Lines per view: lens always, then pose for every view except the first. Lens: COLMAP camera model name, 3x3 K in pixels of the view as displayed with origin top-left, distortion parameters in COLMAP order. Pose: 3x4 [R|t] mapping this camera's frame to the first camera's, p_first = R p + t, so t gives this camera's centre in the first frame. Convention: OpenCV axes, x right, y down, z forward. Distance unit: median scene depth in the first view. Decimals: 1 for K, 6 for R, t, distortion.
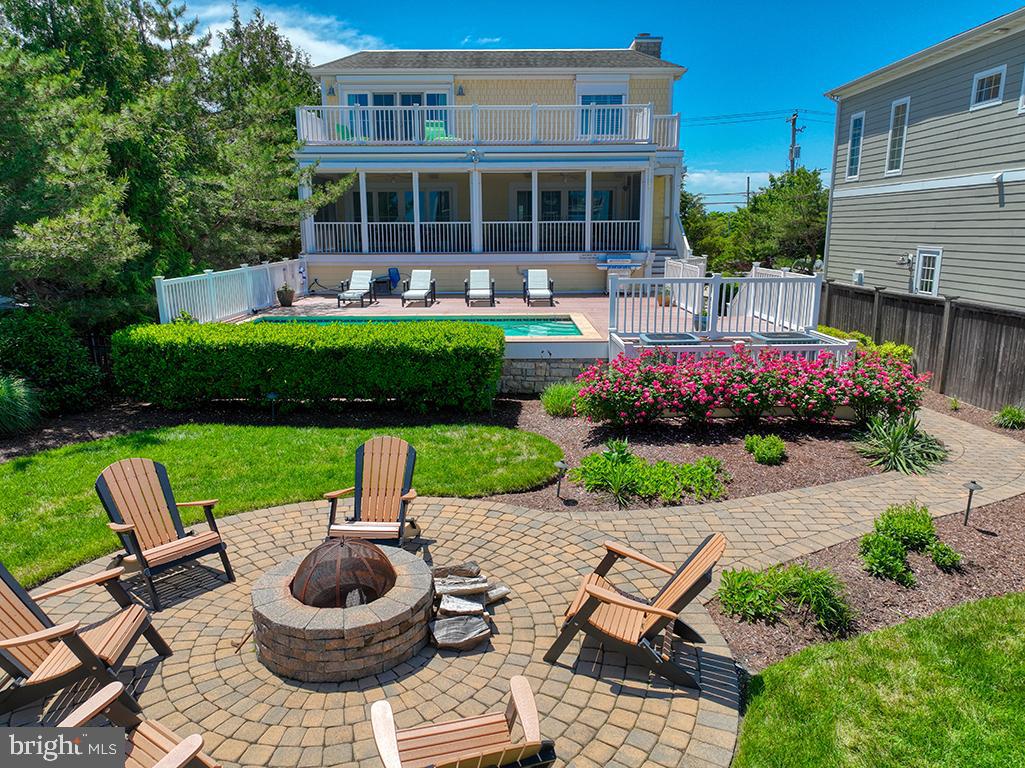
lens RADIAL K [[723.6, 0, 515.5], [0, 723.6, 384.9], [0, 0, 1]] dist [-0.002307, -0.001777]
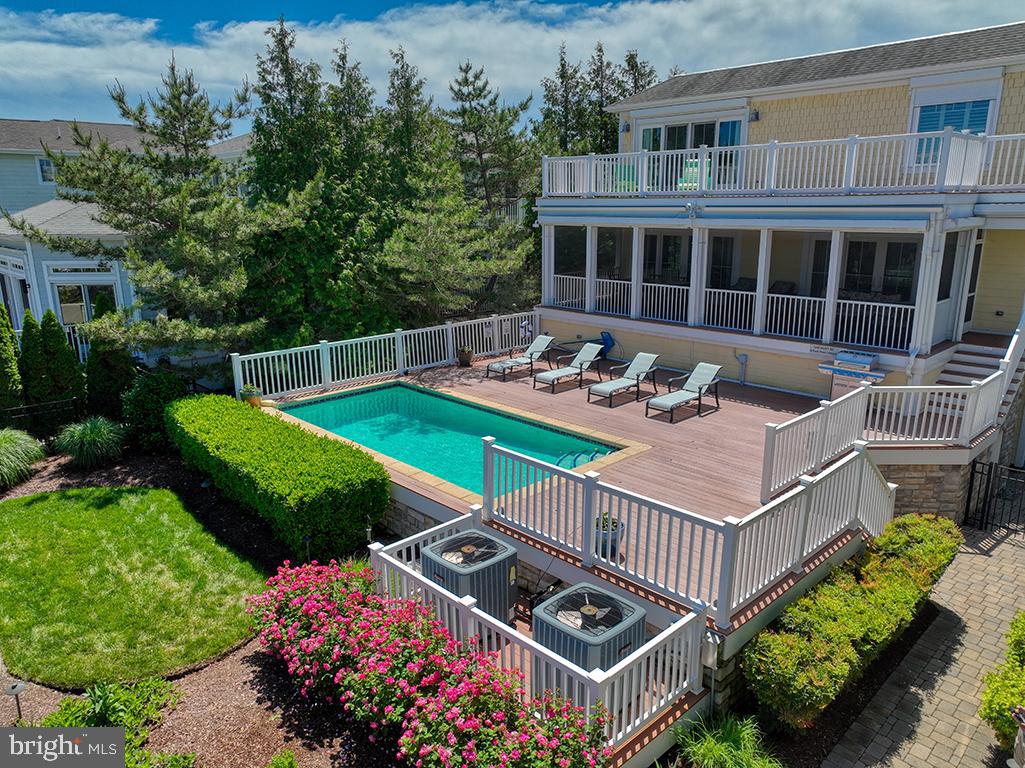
lens RADIAL K [[723.6, 0, 515.5], [0, 723.6, 384.9], [0, 0, 1]] dist [-0.002307, -0.001777]
pose [[0.689387, 0.175982, -0.702691, 0.737184], [-0.150256, 0.983684, 0.098942, -0.311322], [0.708638, 0.037374, 0.704582, 0.523550]]
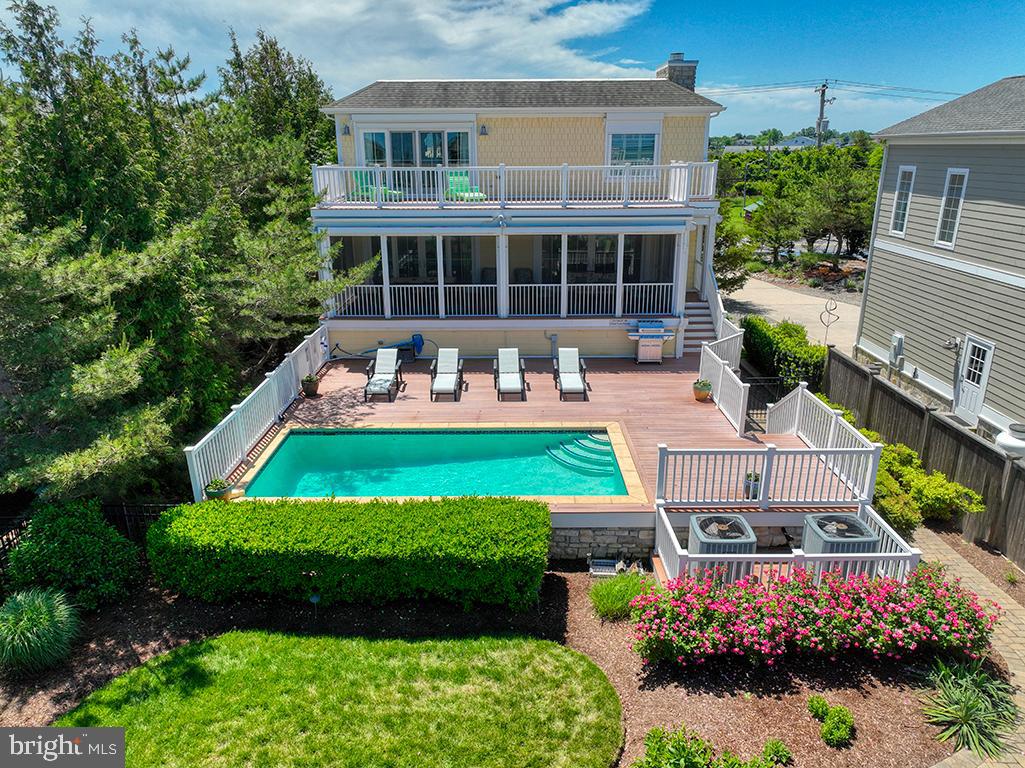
lens RADIAL K [[721.1, 0, 515.8], [0, 721.1, 383.1], [0, 0, 1]] dist [-0.000134, 0.005561]
pose [[0.999988, 0.000913, -0.004894, -0.059068], [-0.000397, 0.994539, 0.104366, -0.363332], [0.004963, -0.104363, 0.994527, 0.063232]]
